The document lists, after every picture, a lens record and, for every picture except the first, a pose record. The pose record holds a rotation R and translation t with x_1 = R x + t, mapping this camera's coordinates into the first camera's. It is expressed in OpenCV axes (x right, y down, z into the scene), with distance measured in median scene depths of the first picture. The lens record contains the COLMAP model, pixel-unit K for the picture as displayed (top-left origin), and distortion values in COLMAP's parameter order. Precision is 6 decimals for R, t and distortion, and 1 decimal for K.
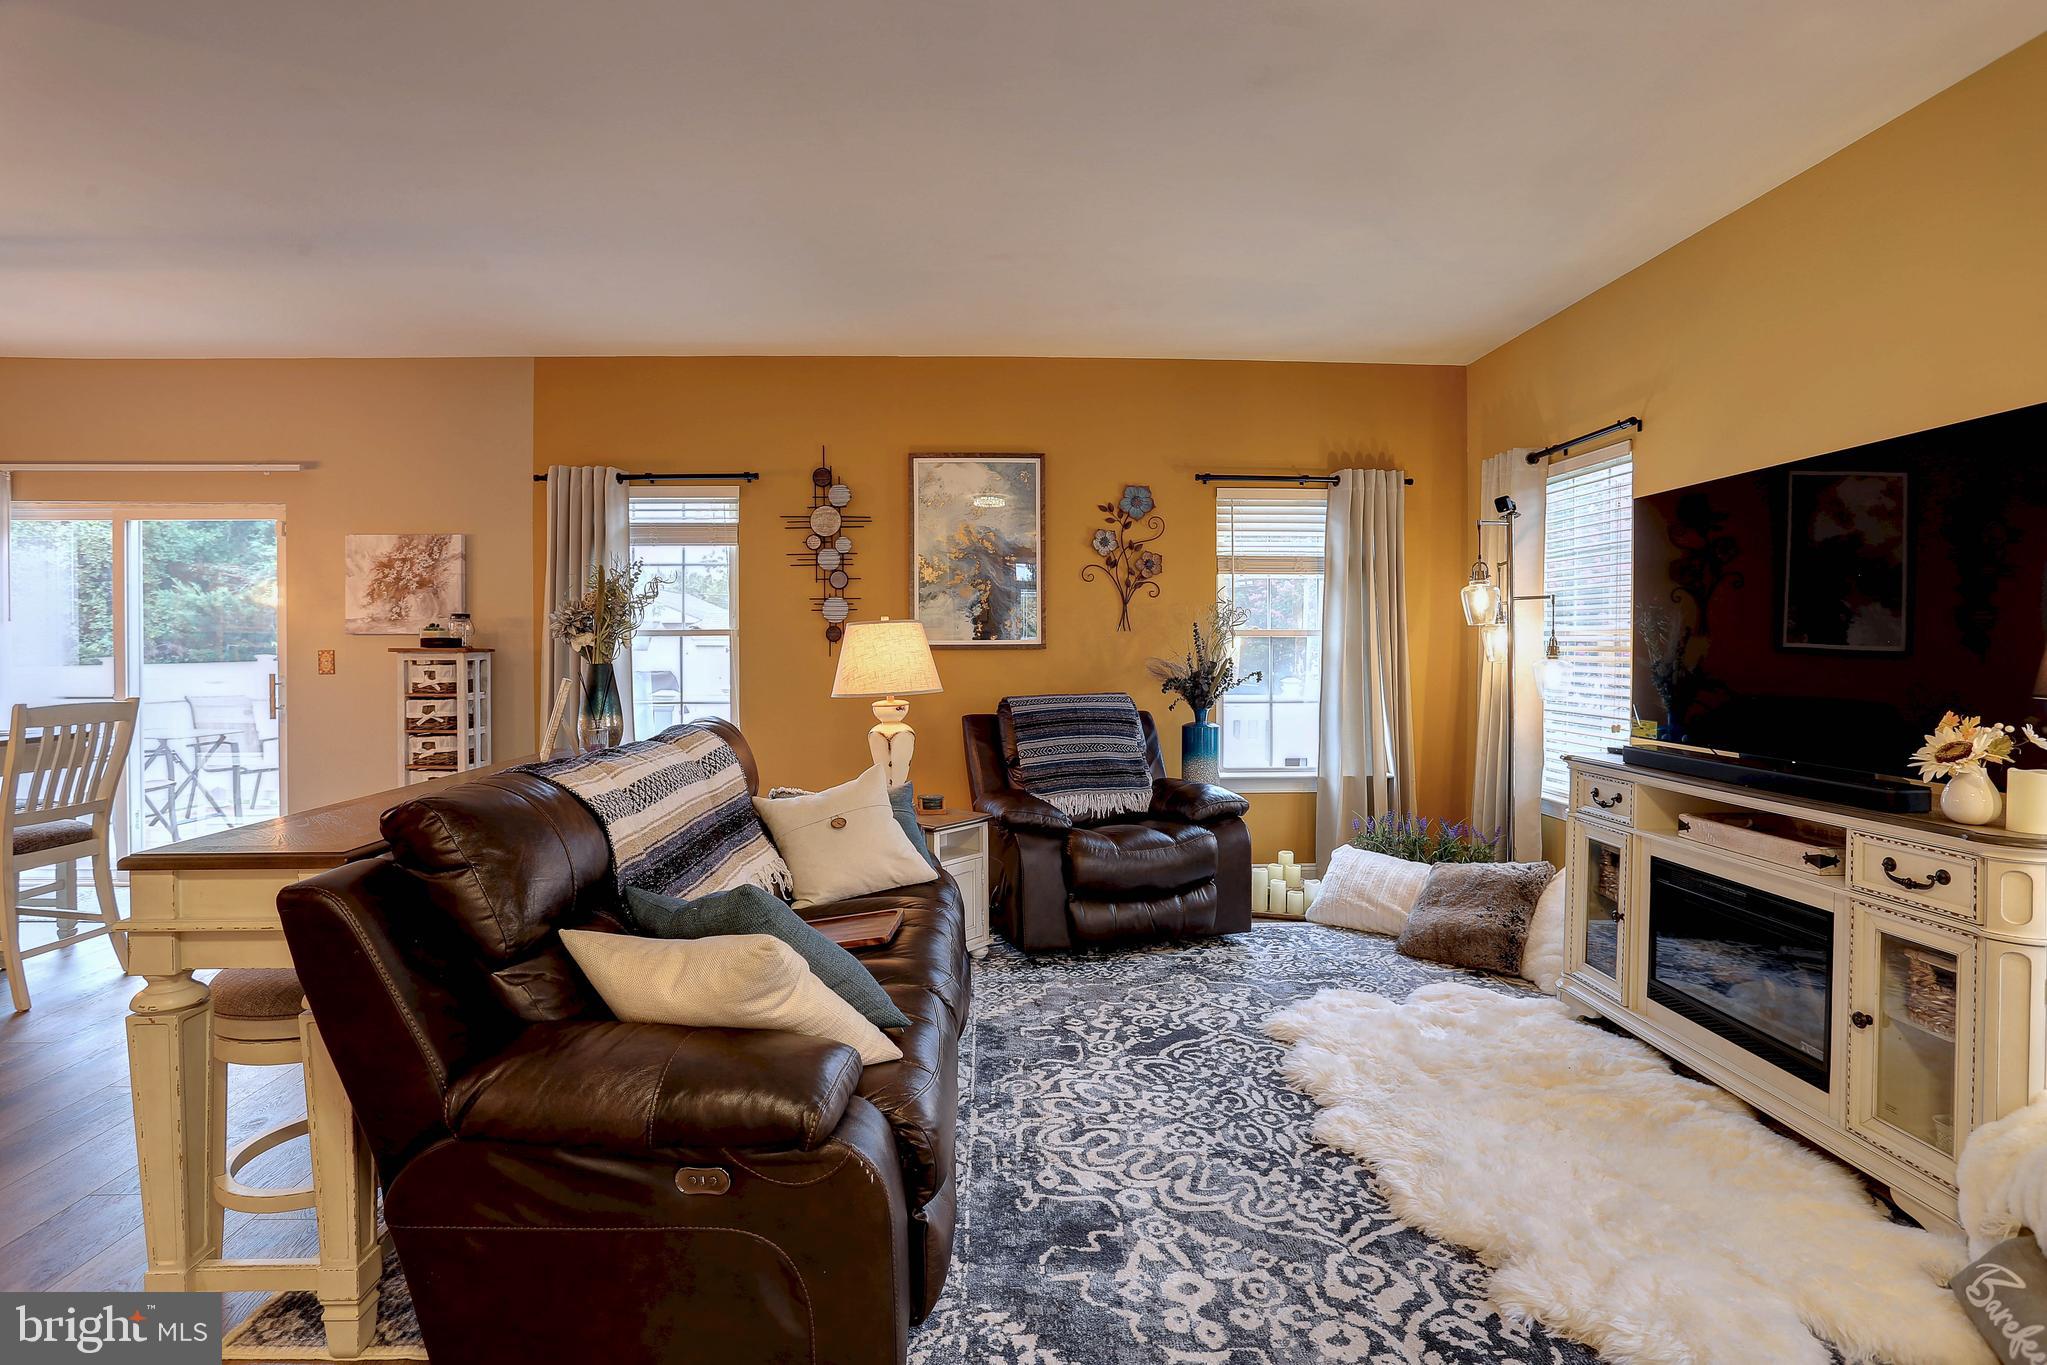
lens RADIAL K [[1002.2, 0, 1025.2], [0, 1002.2, 663.4], [0, 0, 1]] dist [-0.085438, 0.044378]
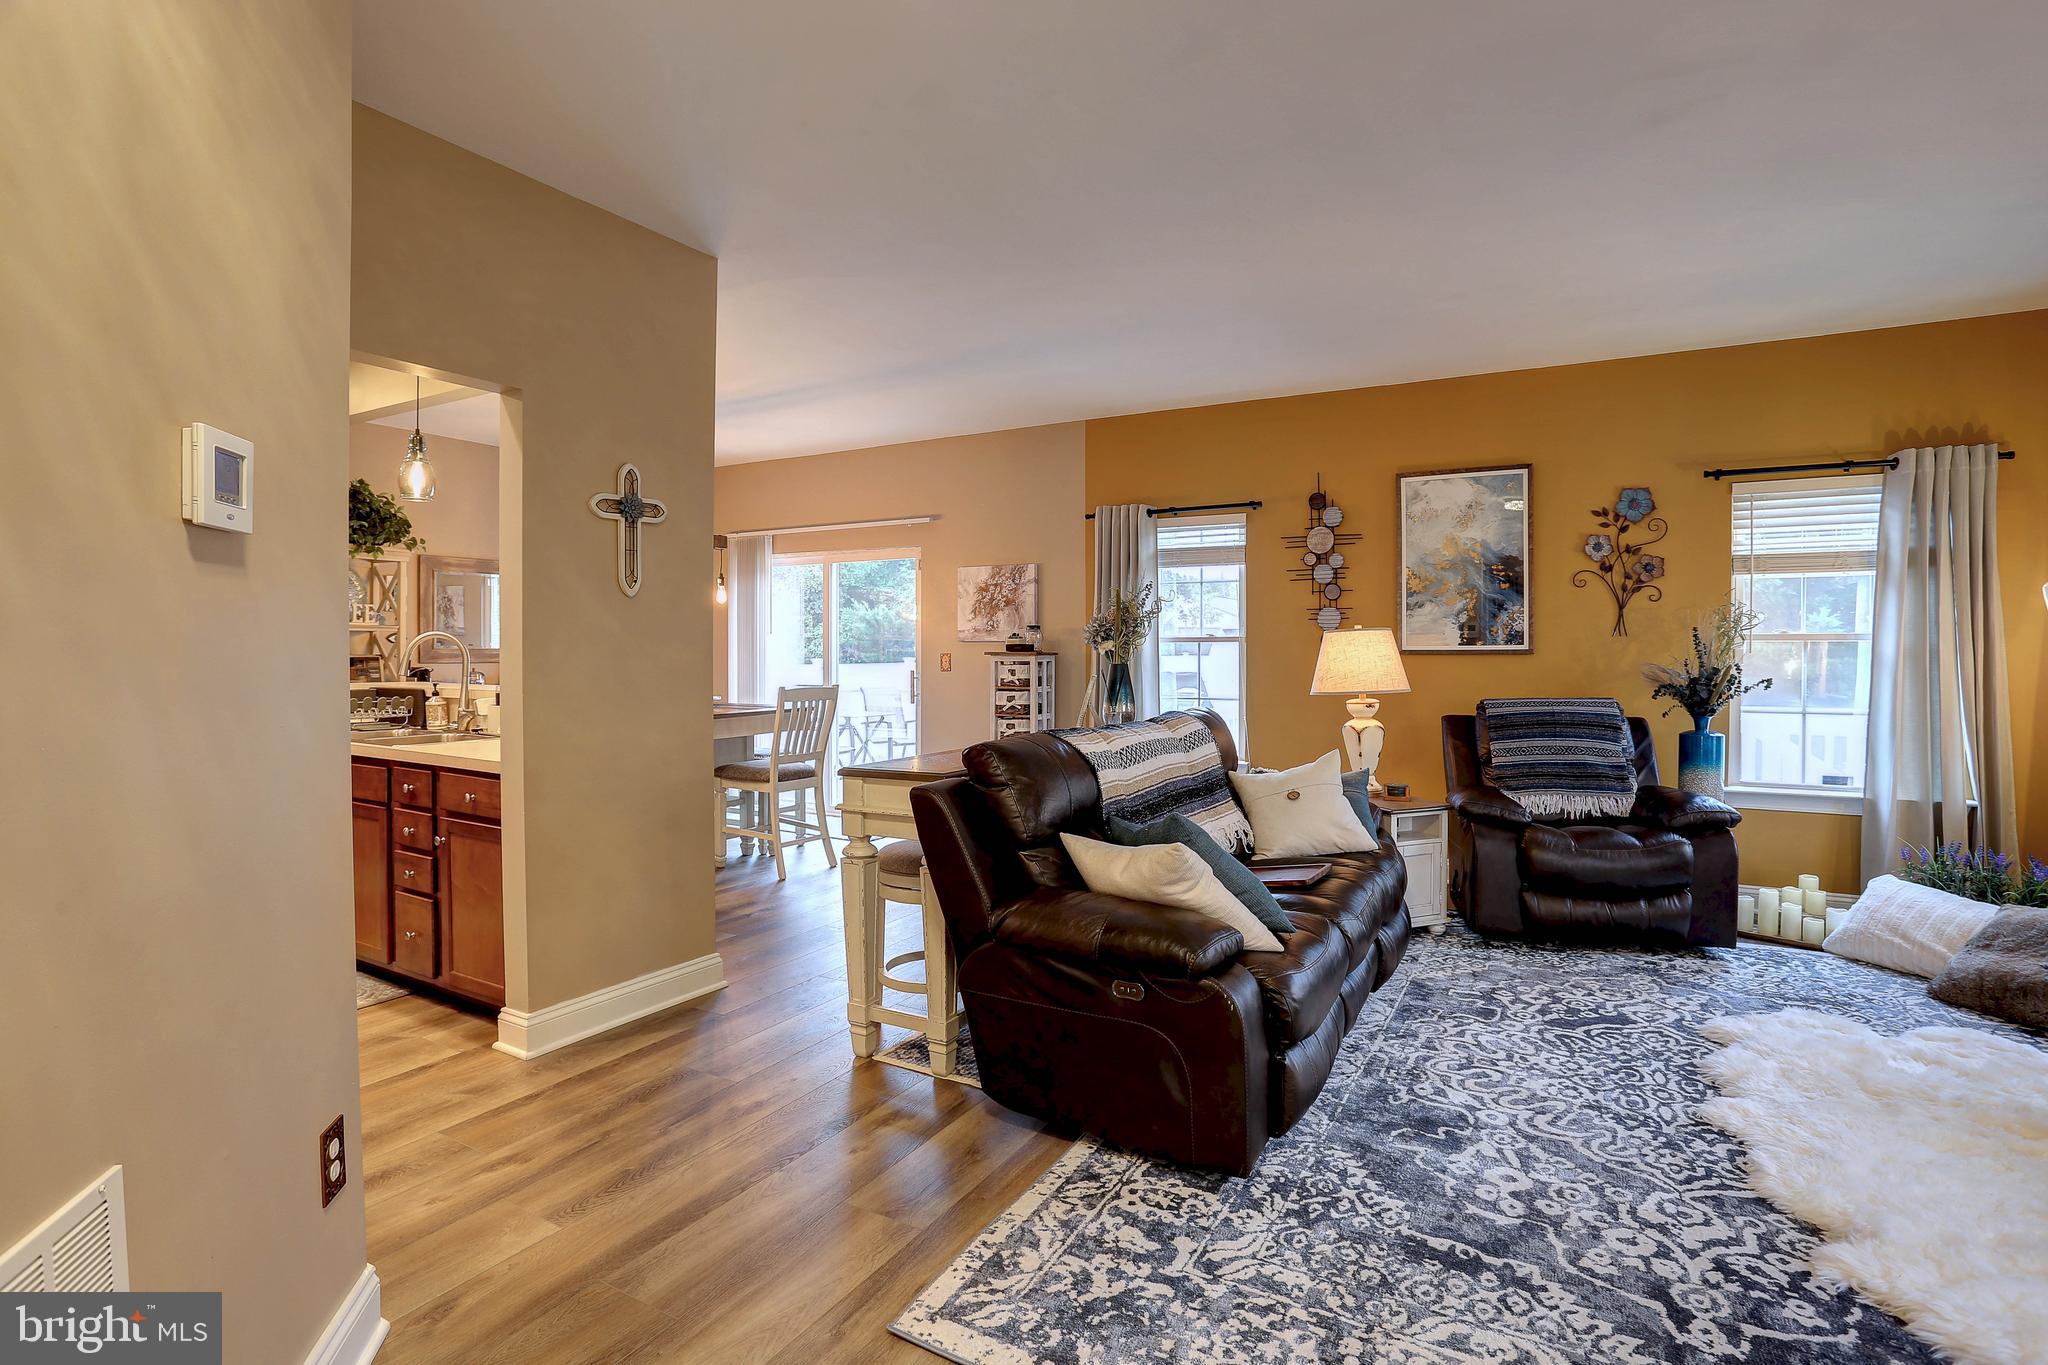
lens RADIAL K [[1002.7, 0, 1025.7], [0, 1002.7, 663.4], [0, 0, 1]] dist [-0.085438, 0.044378]
pose [[0.852093, 0.006978, -0.523344, 0.133340], [-0.009791, 0.999949, -0.002608, 0.003712], [0.523299, 0.007347, 0.852118, -0.166145]]
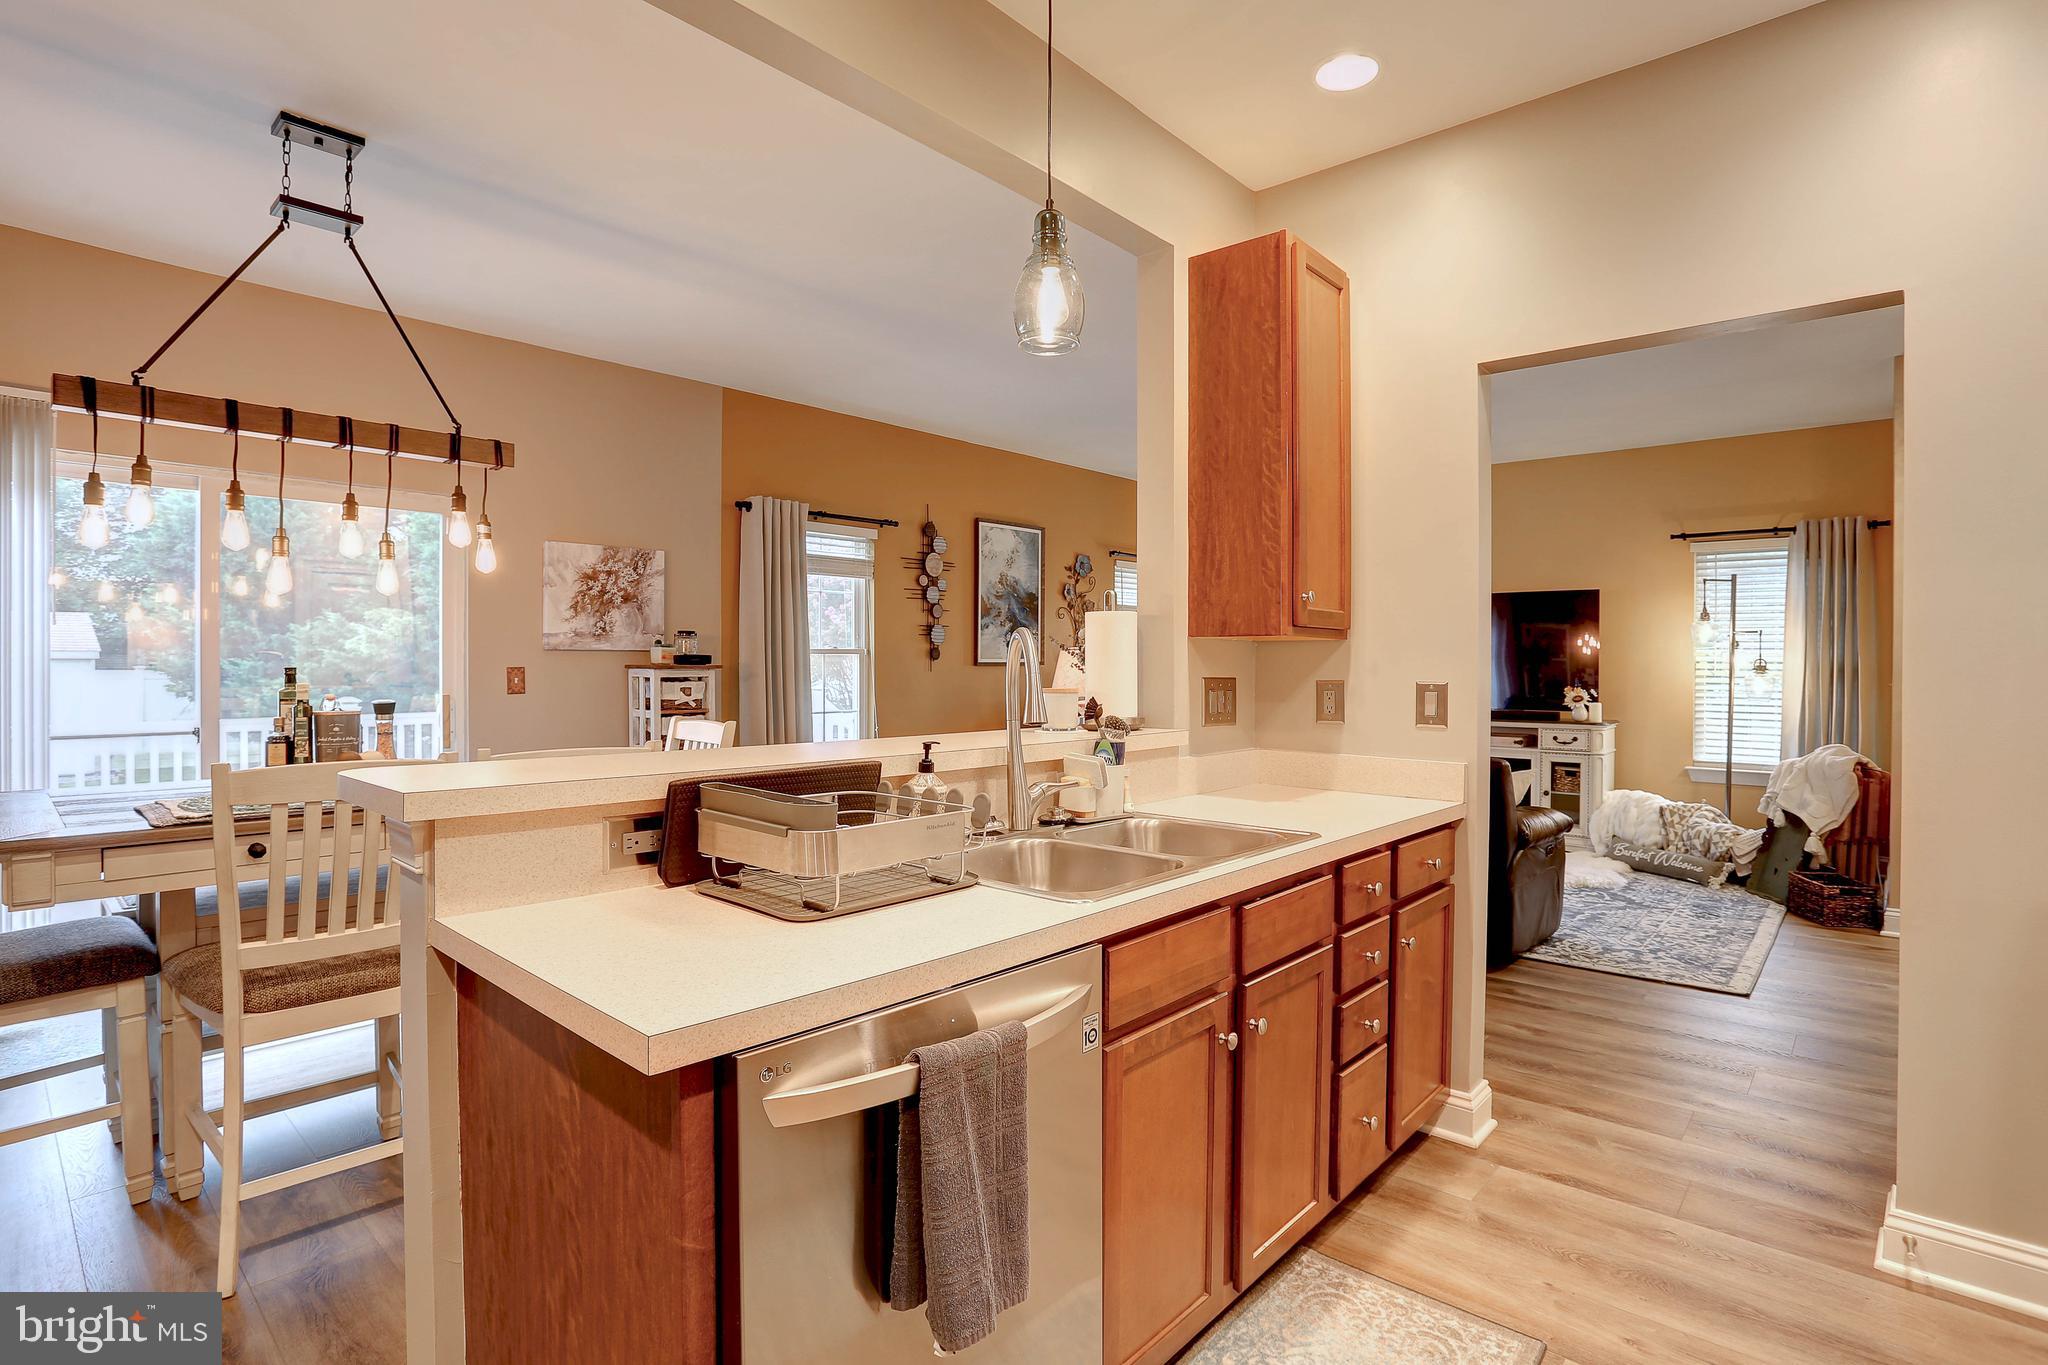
lens RADIAL K [[1002.7, 0, 1025.7], [0, 1002.7, 663.4], [0, 0, 1]] dist [-0.085438, 0.044378]
pose [[0.692945, -0.000185, 0.720990, -1.310469], [0.009284, 0.999919, -0.008666, -0.006003], [-0.720930, 0.012698, 0.692891, 0.040552]]
